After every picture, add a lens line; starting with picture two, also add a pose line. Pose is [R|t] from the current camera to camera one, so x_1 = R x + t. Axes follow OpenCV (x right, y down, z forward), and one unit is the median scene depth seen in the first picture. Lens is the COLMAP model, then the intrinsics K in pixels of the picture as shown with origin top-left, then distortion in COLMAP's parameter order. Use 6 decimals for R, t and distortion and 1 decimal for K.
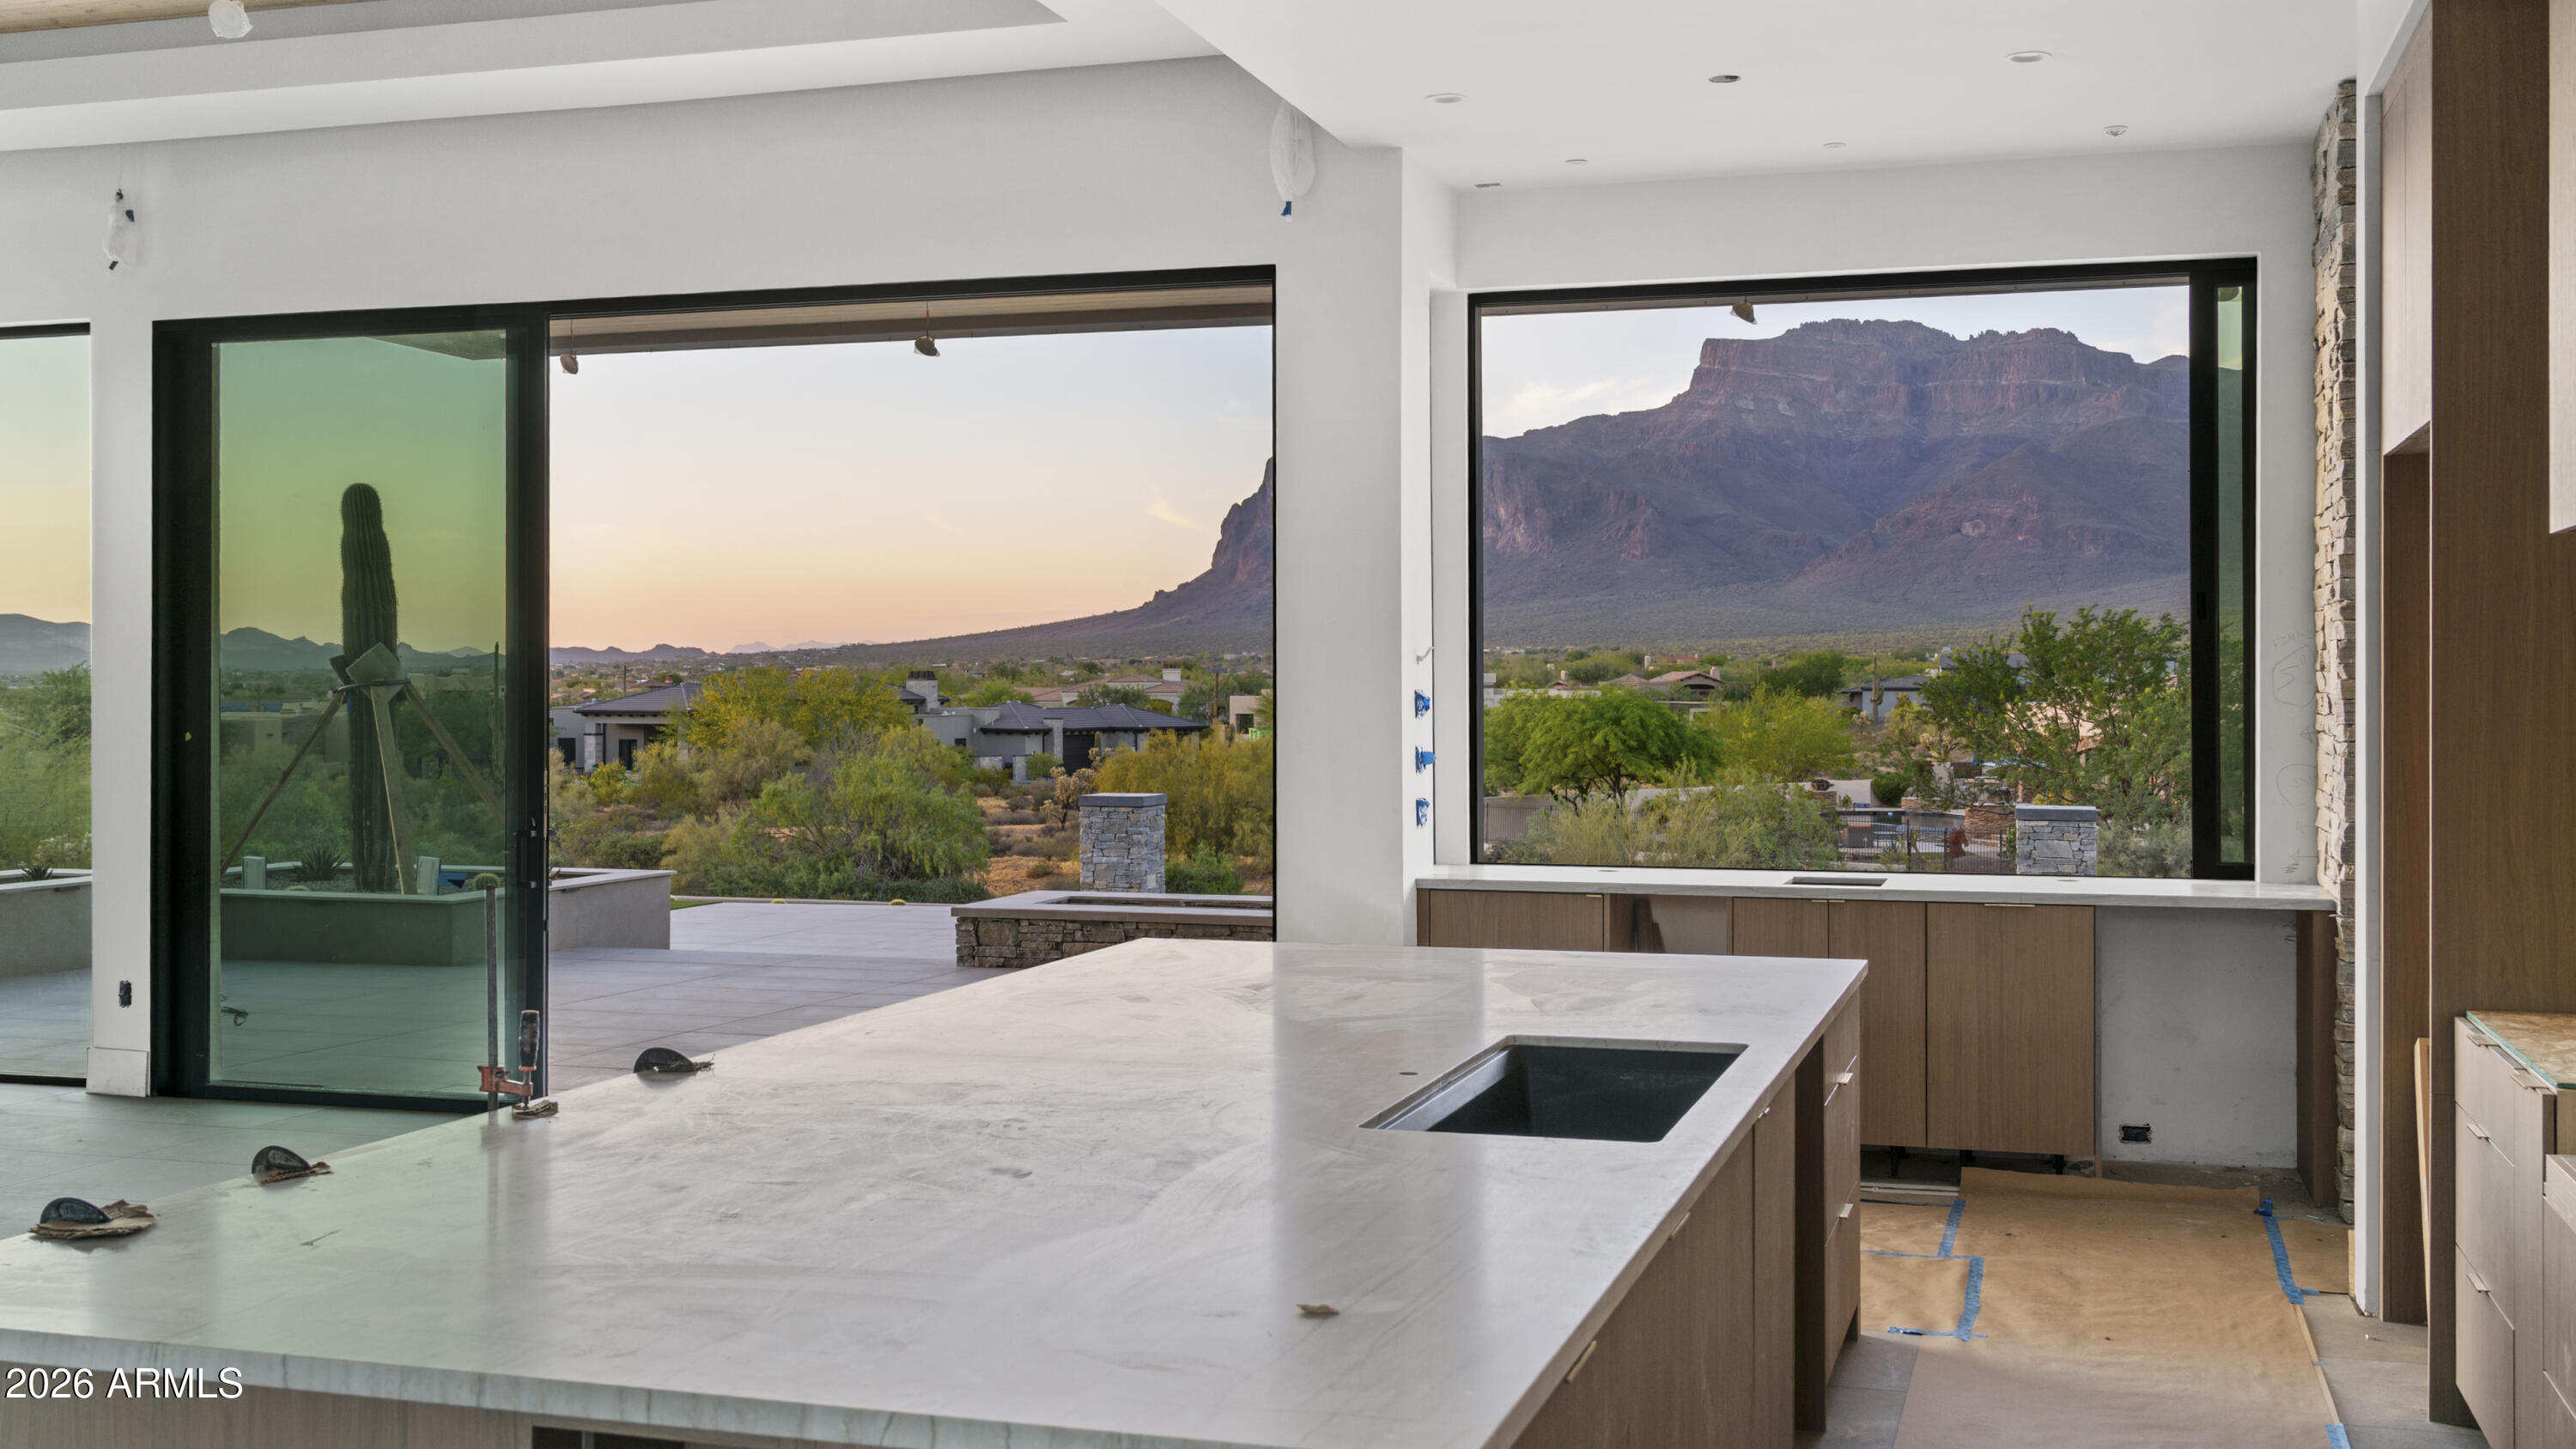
lens RADIAL K [[2592.5, 0, 1290.0], [0, 2592.5, 686.8], [0, 0, 1]] dist [0.003180, 0.000000]
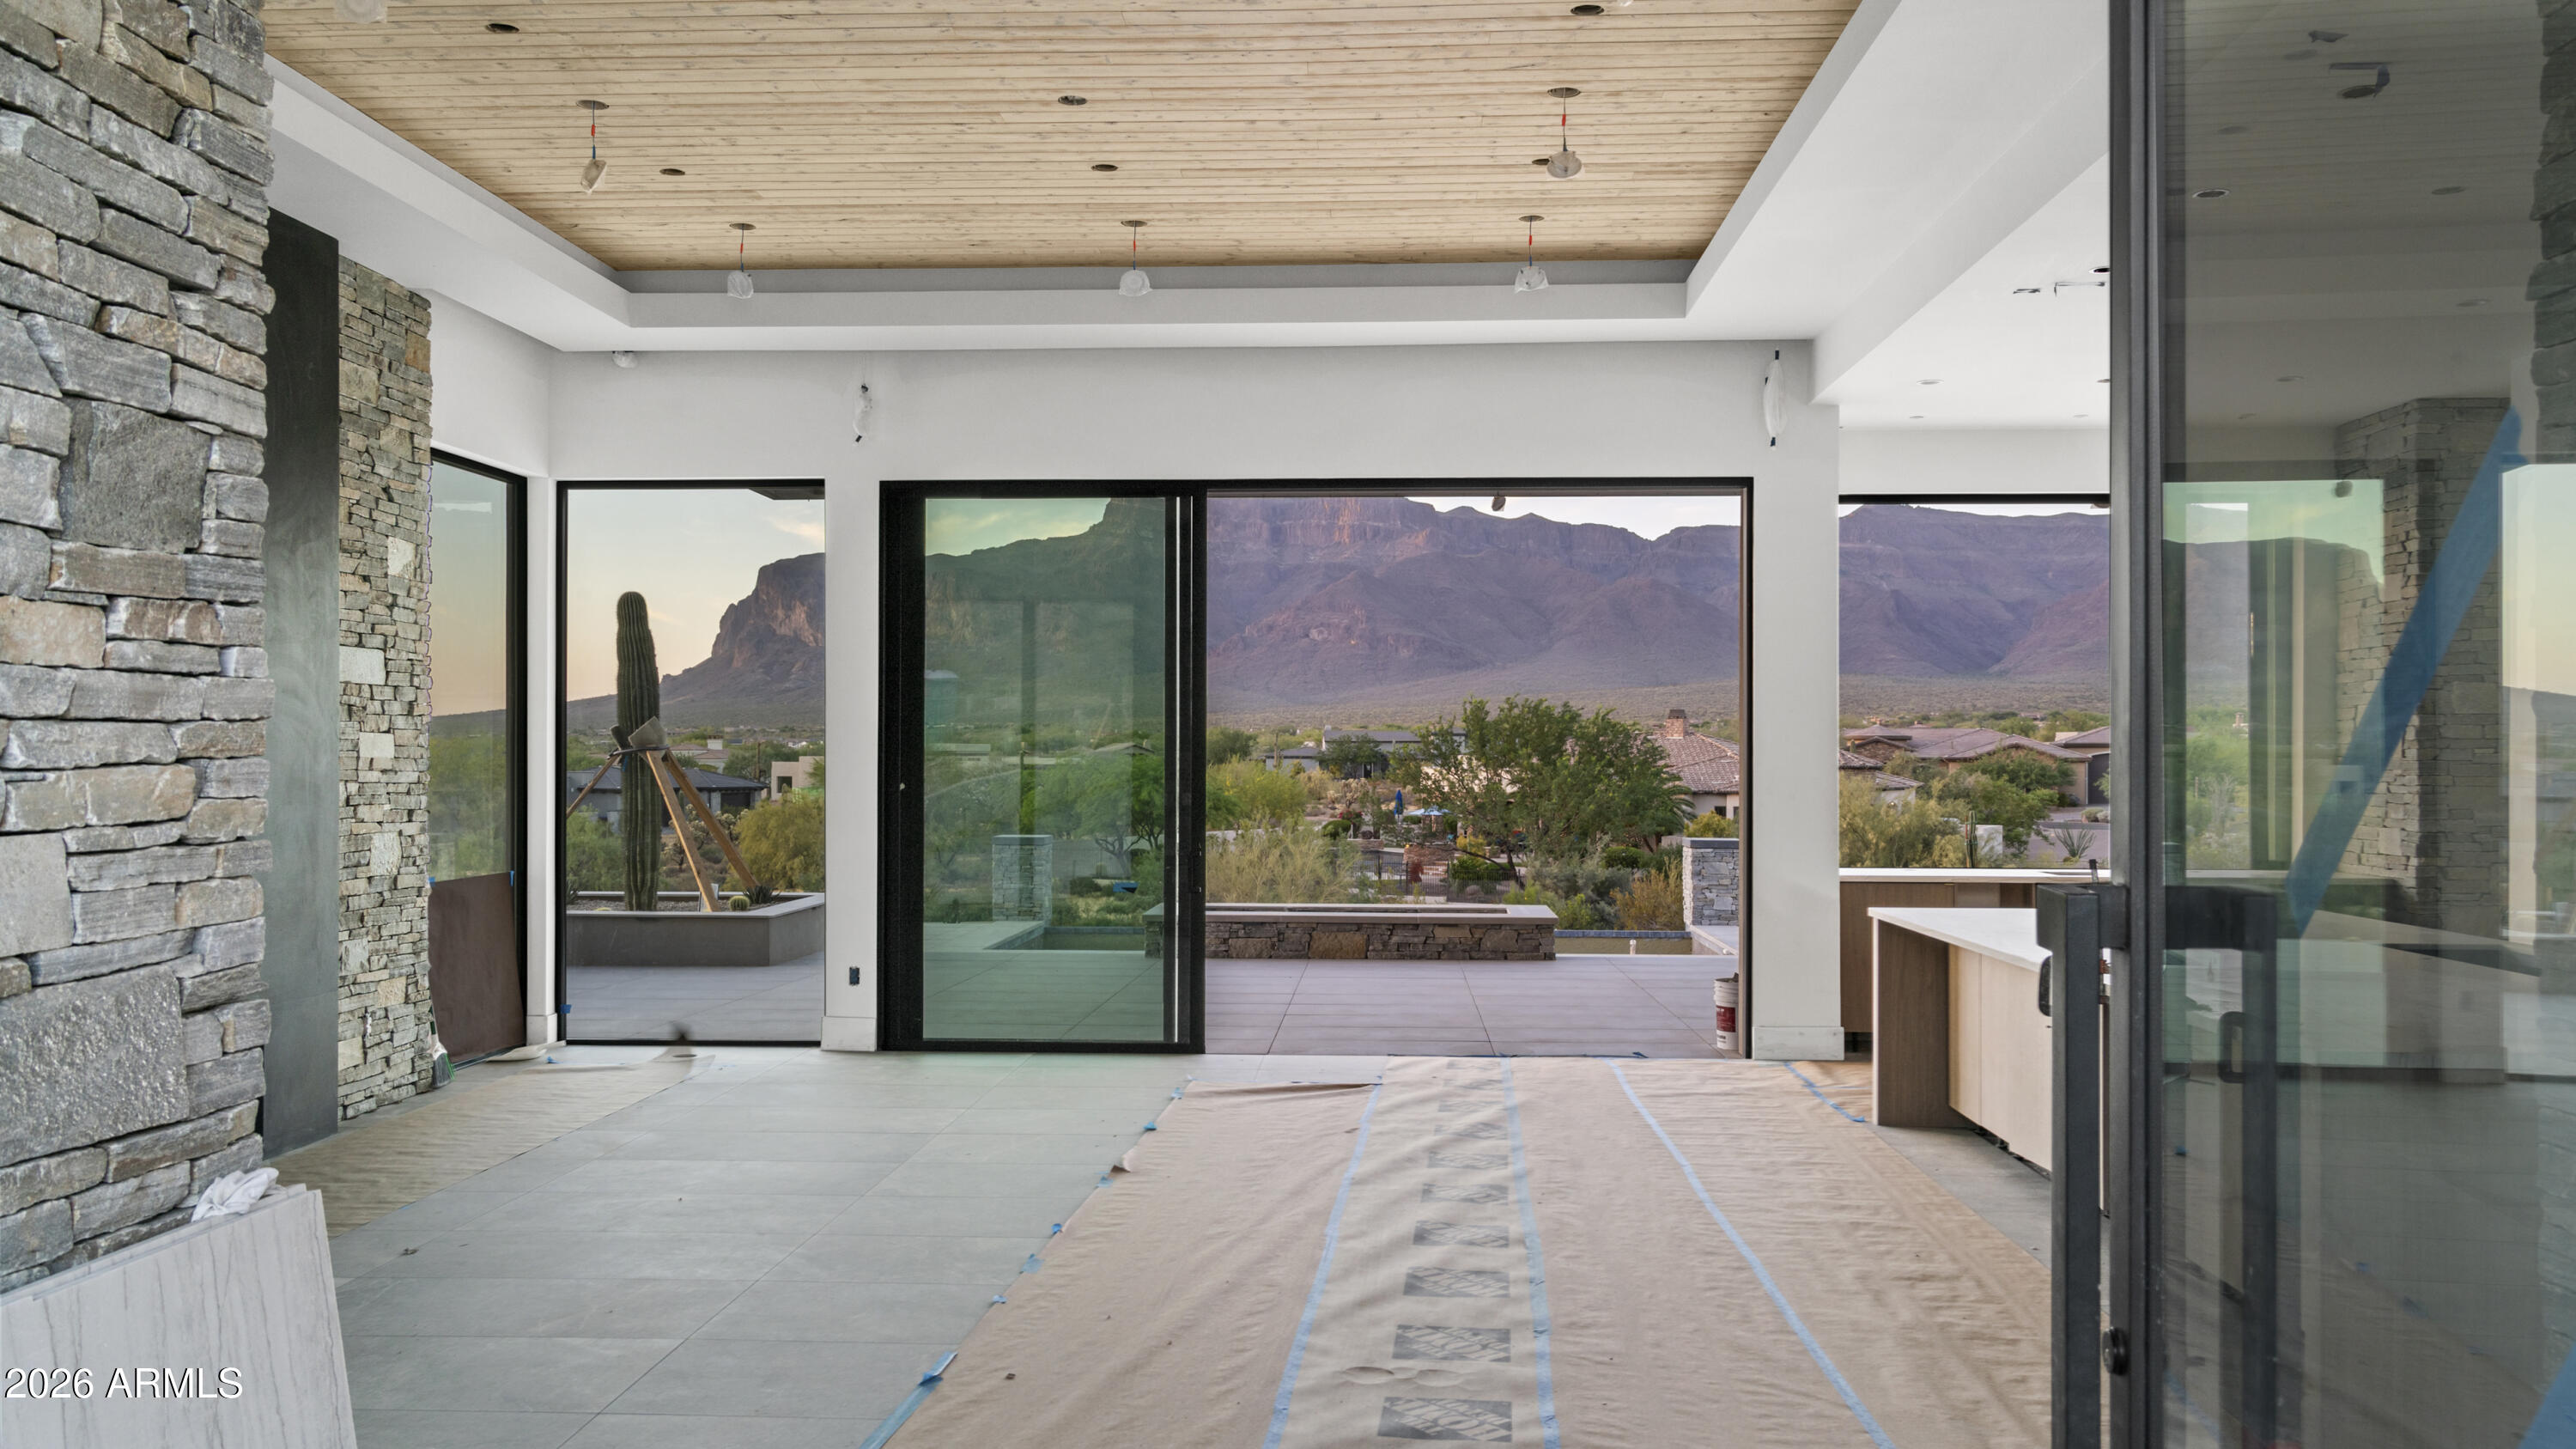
lens RADIAL K [[2057.8, 0, 1323.0], [0, 2057.8, 699.5], [0, 0, 1]] dist [0.016099, -0.022718]
pose [[0.966267, 0.008240, 0.257409, -0.063335], [-0.001265, 0.999628, -0.027250, 0.000418], [-0.257537, 0.026005, 0.965918, -0.013372]]
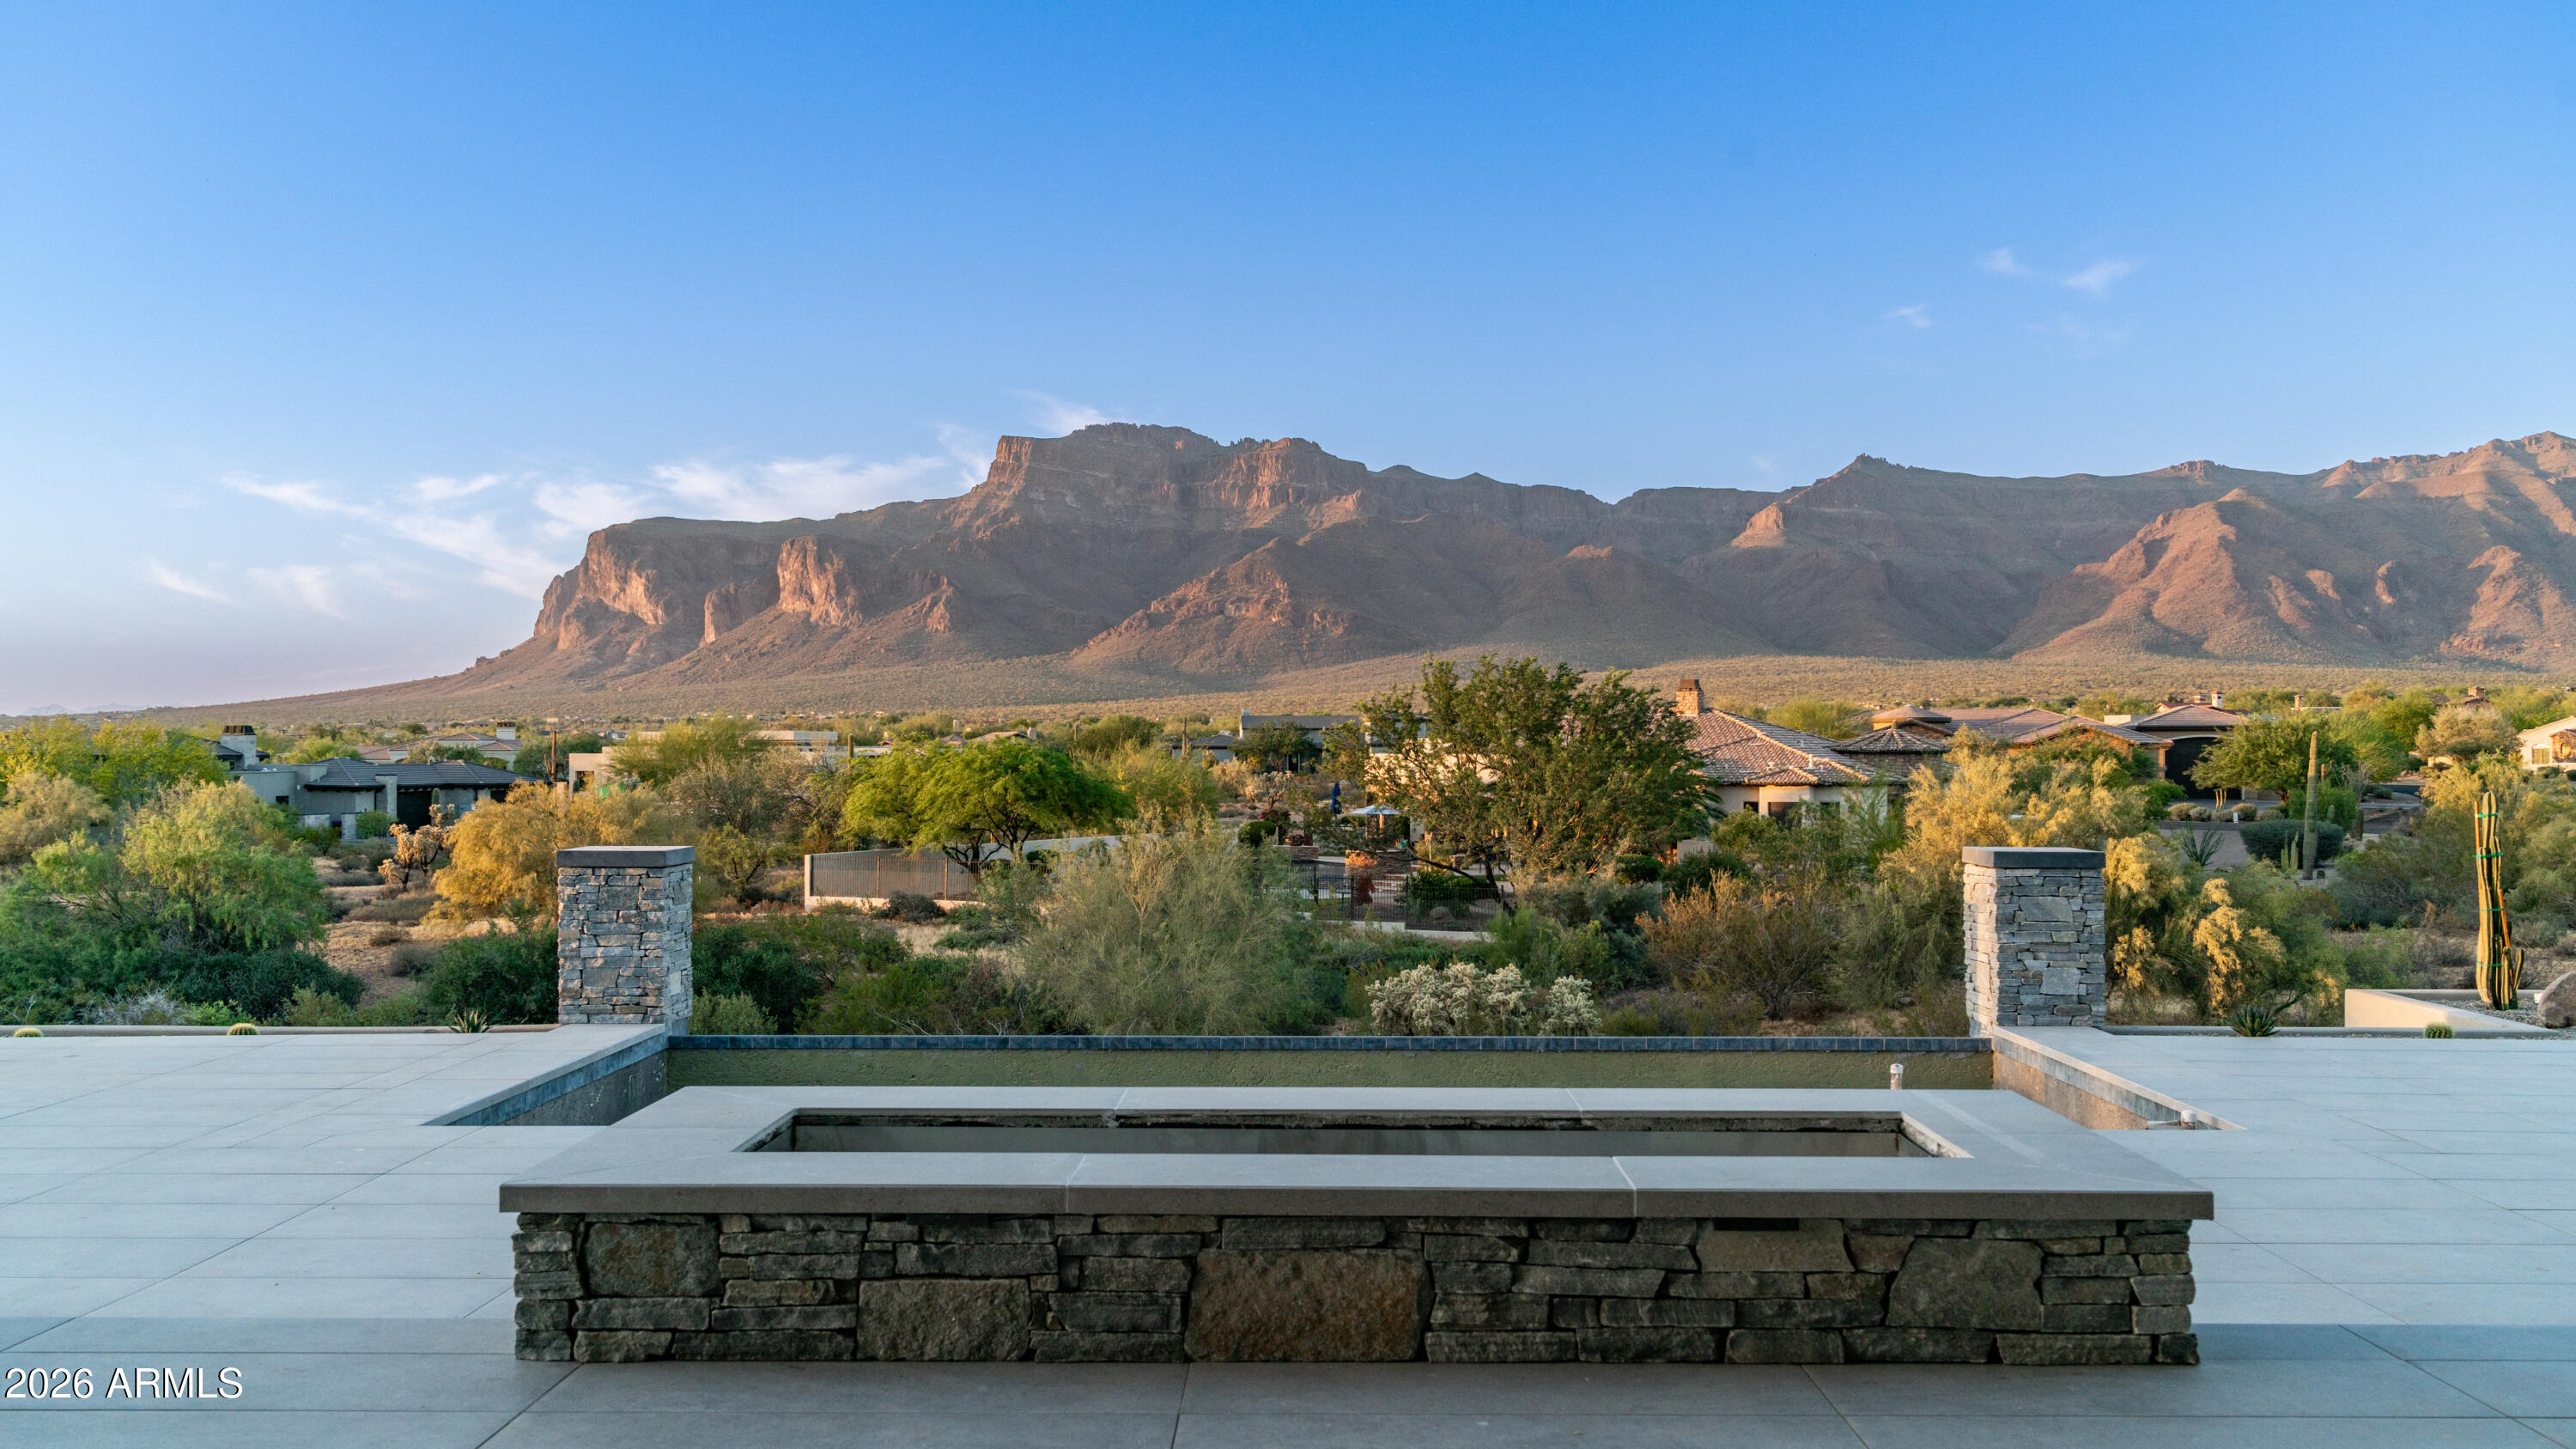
lens RADIAL K [[2339.5, 0, 1310.6], [0, 2339.5, 727.5], [0, 0, 1]] dist [0.009739, -0.008021]
pose [[0.958071, 0.001771, 0.286527, -0.021694], [0.000844, 0.999959, -0.009002, 0.004971], [-0.286531, 0.008867, 0.958030, 0.116926]]
